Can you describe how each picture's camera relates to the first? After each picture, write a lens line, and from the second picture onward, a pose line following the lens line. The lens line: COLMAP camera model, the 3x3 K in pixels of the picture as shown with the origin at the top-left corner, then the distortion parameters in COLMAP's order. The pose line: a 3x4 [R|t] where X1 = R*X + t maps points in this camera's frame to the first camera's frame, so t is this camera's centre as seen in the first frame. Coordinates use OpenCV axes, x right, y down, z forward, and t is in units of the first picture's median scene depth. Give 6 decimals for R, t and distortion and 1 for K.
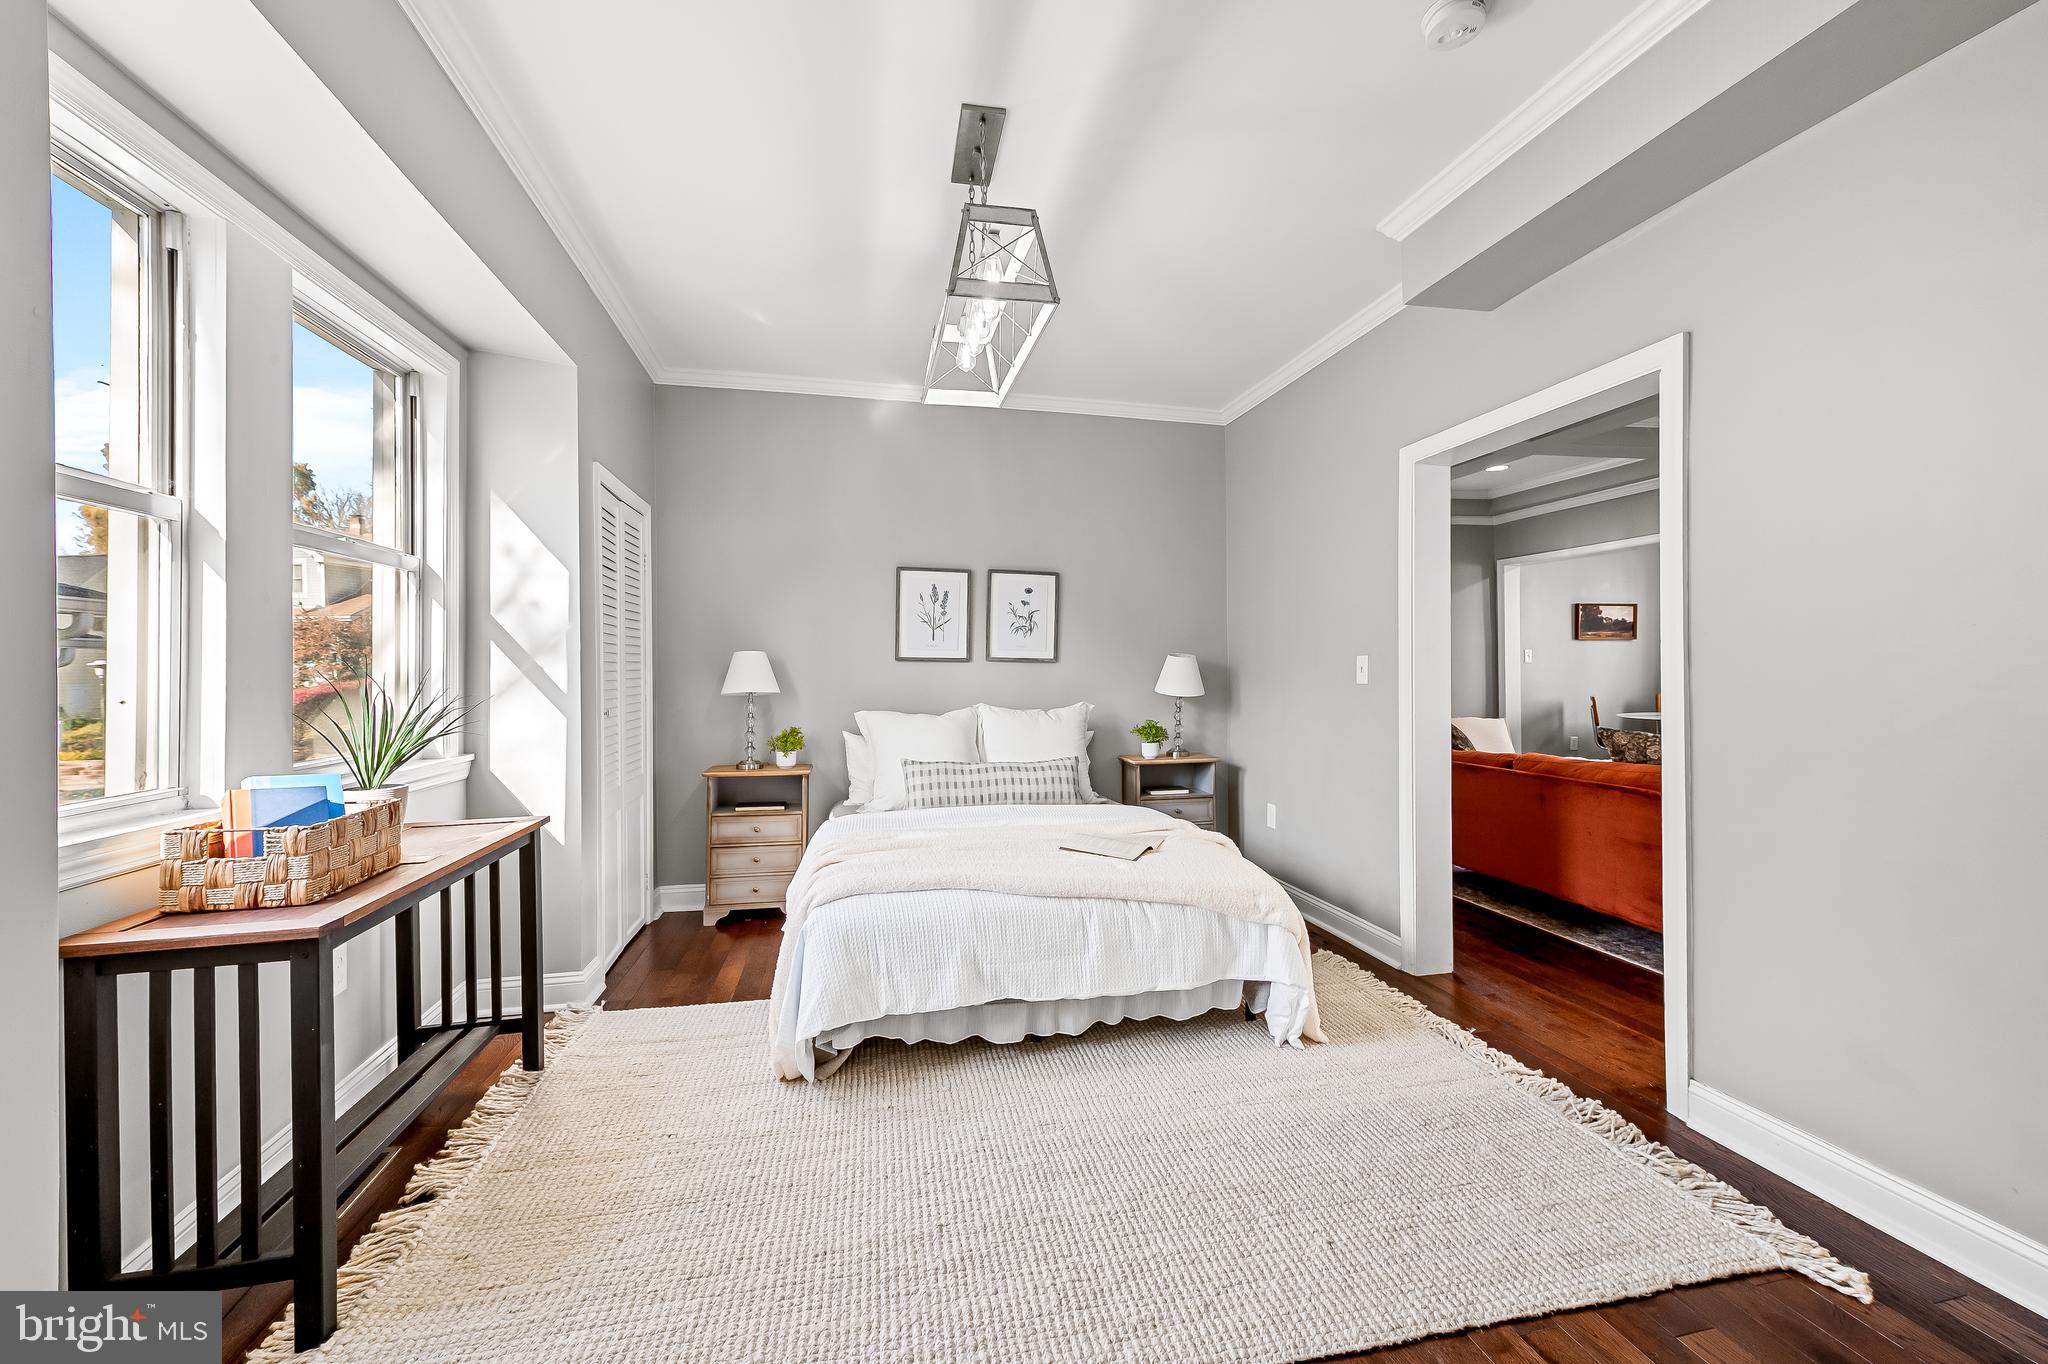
lens RADIAL K [[838.3, 0, 1025.6], [0, 838.3, 675.3], [0, 0, 1]] dist [0.014224, -0.000116]
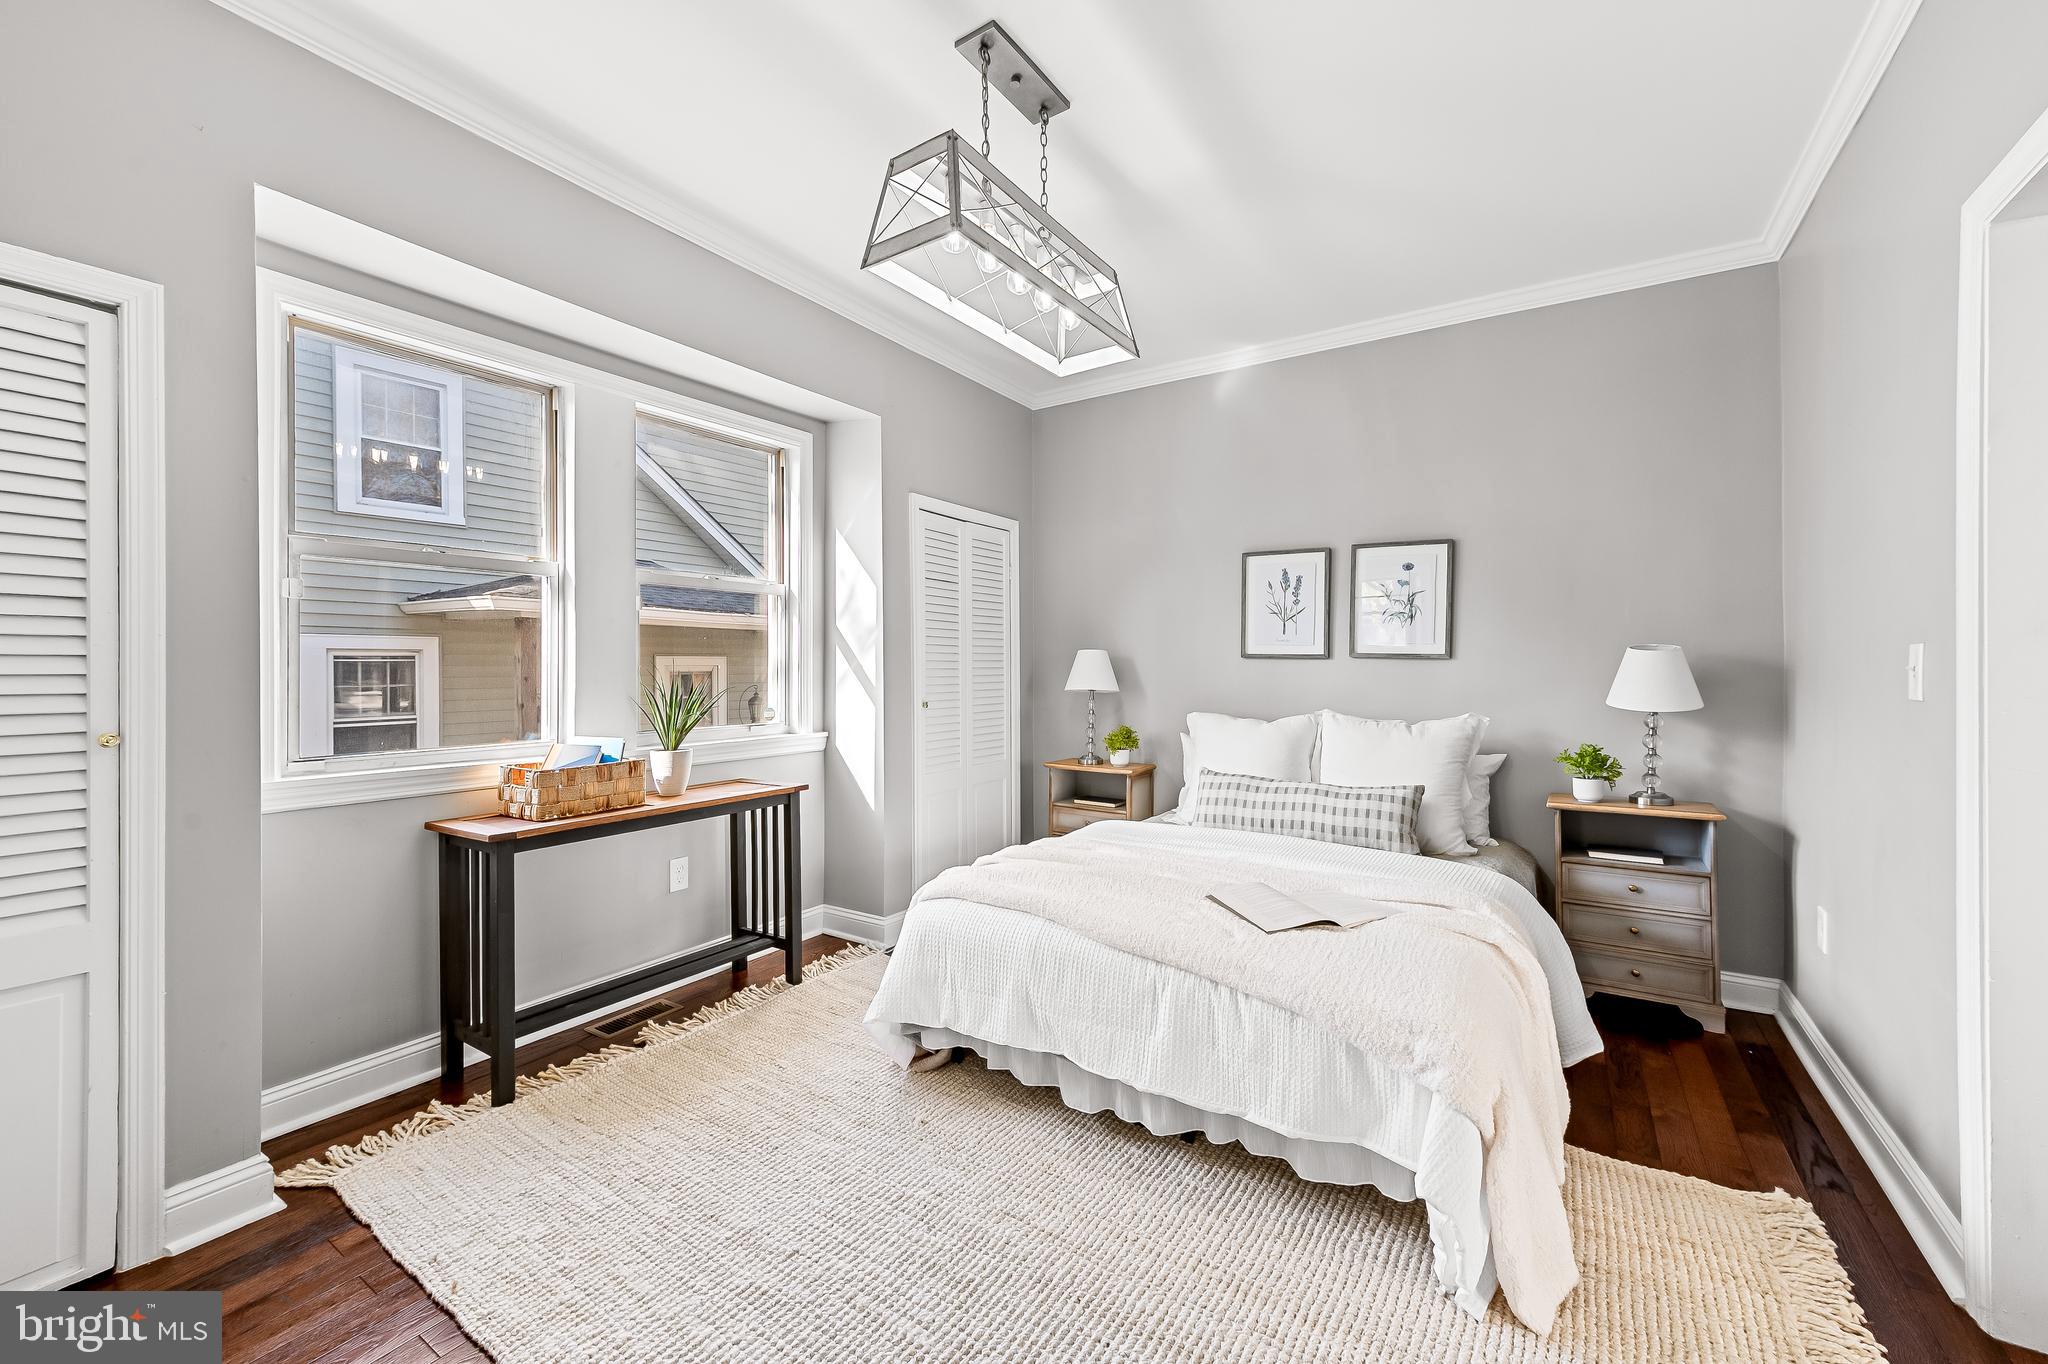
lens RADIAL K [[816.6, 0, 1012.8], [0, 816.6, 672.9], [0, 0, 1]] dist [0.008811, -0.000120]
pose [[0.696623, 0.008062, -0.717392, 0.329883], [-0.006685, 0.999966, 0.004745, -0.004402], [0.717407, 0.001490, 0.696653, 0.237443]]
